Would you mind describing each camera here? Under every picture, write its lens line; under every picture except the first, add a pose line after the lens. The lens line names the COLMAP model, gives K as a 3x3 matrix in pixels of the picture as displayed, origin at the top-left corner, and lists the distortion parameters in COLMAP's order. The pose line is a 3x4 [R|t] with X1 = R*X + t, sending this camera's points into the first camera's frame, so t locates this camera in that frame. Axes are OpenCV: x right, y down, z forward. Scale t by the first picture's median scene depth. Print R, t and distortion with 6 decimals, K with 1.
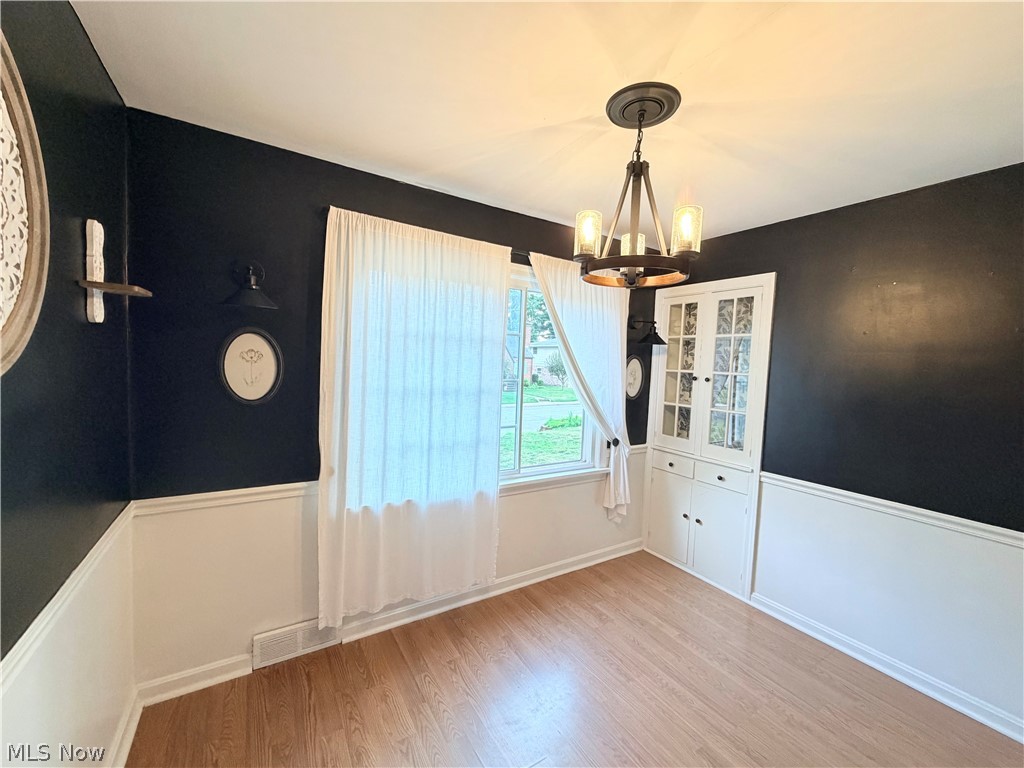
lens RADIAL K [[407.8, 0, 510.6], [0, 407.8, 383.4], [0, 0, 1]] dist [-0.000102, -0.000147]
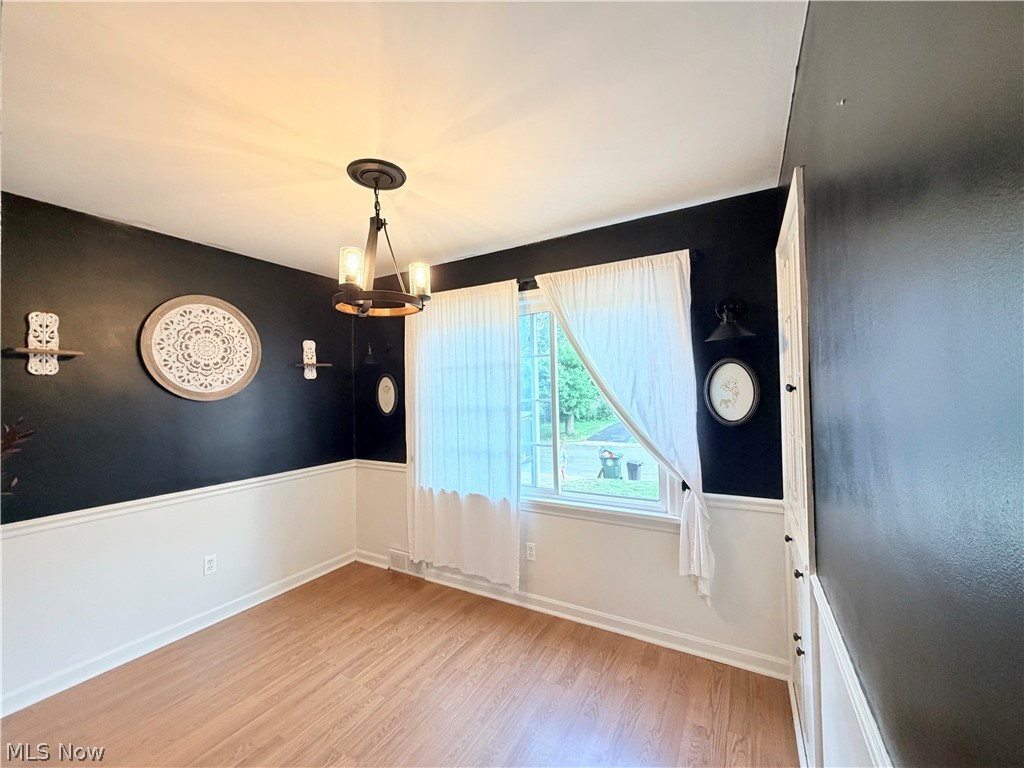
lens RADIAL K [[407.8, 0, 506.0], [0, 407.8, 383.3], [0, 0, 1]] dist [-0.000102, -0.000147]
pose [[0.461039, -0.064269, -0.885049, 0.863214], [-0.005996, 0.997125, -0.075531, 0.029180], [0.887360, 0.040129, 0.459328, 0.437782]]
